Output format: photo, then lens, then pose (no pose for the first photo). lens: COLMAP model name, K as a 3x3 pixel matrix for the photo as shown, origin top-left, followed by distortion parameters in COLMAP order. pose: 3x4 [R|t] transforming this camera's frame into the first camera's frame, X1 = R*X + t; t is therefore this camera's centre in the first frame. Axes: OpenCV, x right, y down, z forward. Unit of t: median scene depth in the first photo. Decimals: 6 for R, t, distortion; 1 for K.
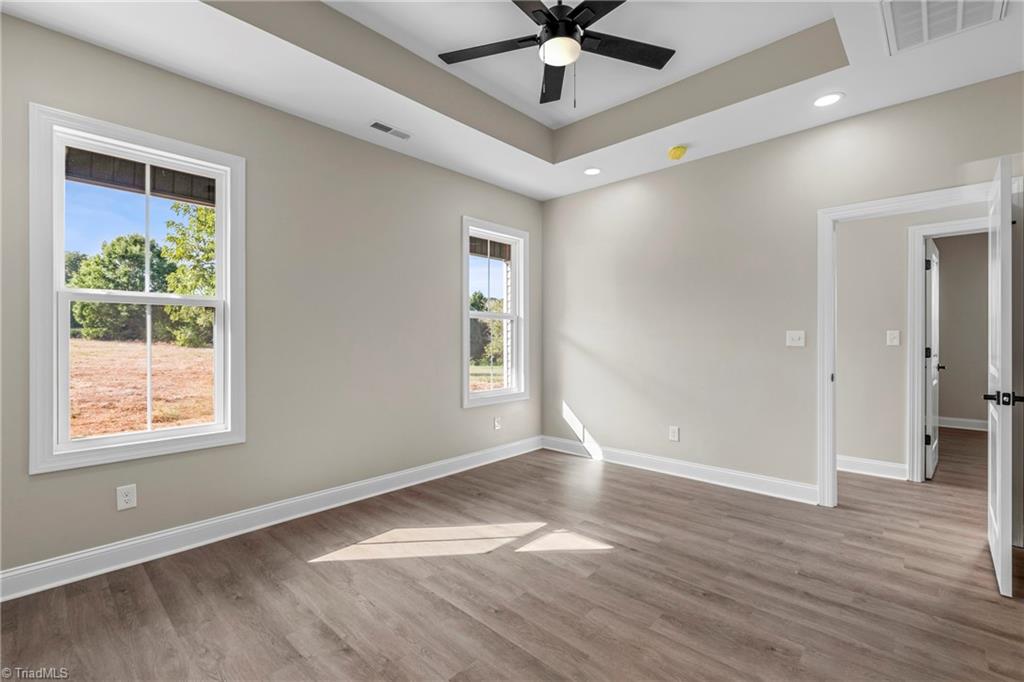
lens RADIAL K [[447.6, 0, 515.0], [0, 447.6, 337.7], [0, 0, 1]] dist [0.000048, -0.000230]
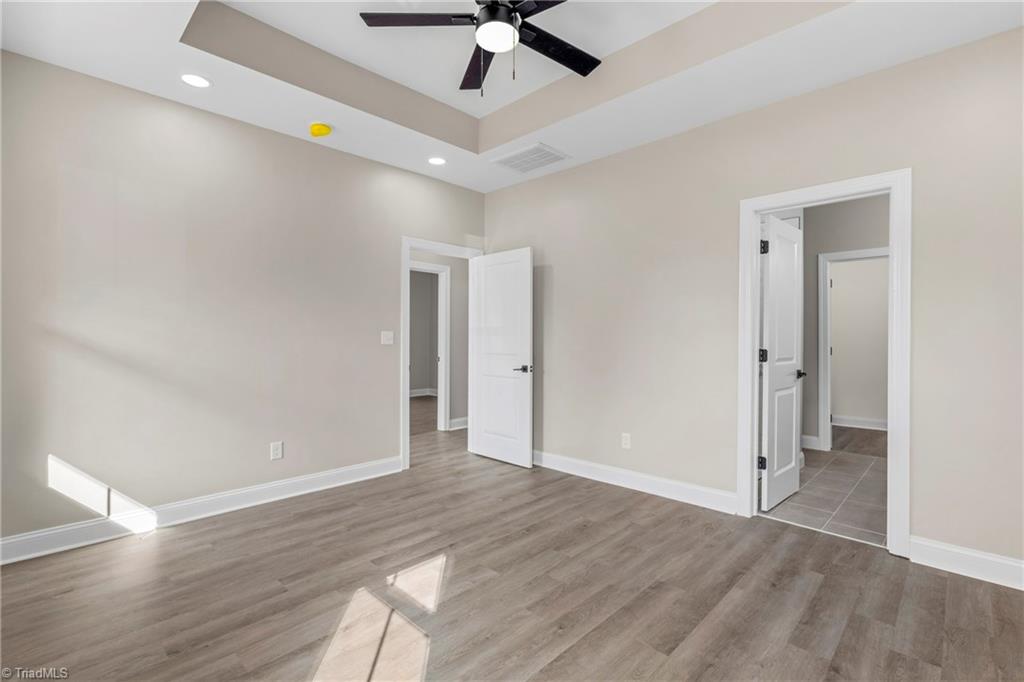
lens RADIAL K [[466.8, 0, 511.5], [0, 466.8, 335.4], [0, 0, 1]] dist [-0.000443, 0.000174]
pose [[0.026851, 0.008346, 0.999605, -0.731120], [-0.005424, 0.999952, -0.008203, 0.003782], [-0.999625, -0.005201, 0.026895, 0.767479]]
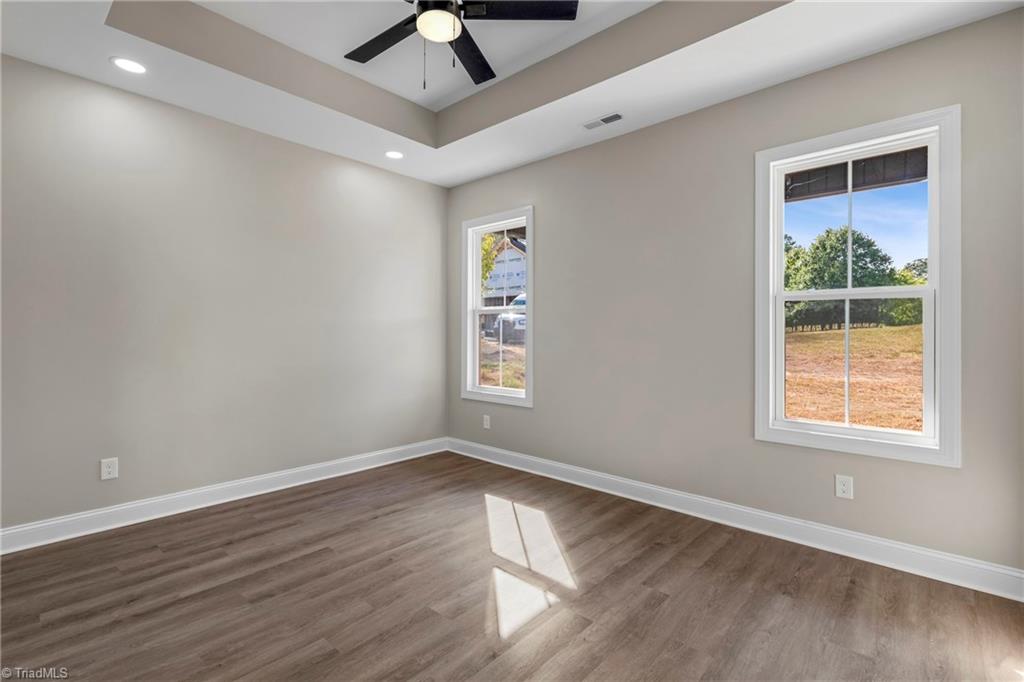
lens RADIAL K [[466.8, 0, 511.5], [0, 466.8, 335.4], [0, 0, 1]] dist [-0.000443, 0.000174]
pose [[0.005178, 0.002489, -0.999983, 0.868035], [-0.001451, 0.999996, 0.002482, 0.001158], [0.999986, 0.001439, 0.005182, 0.936355]]
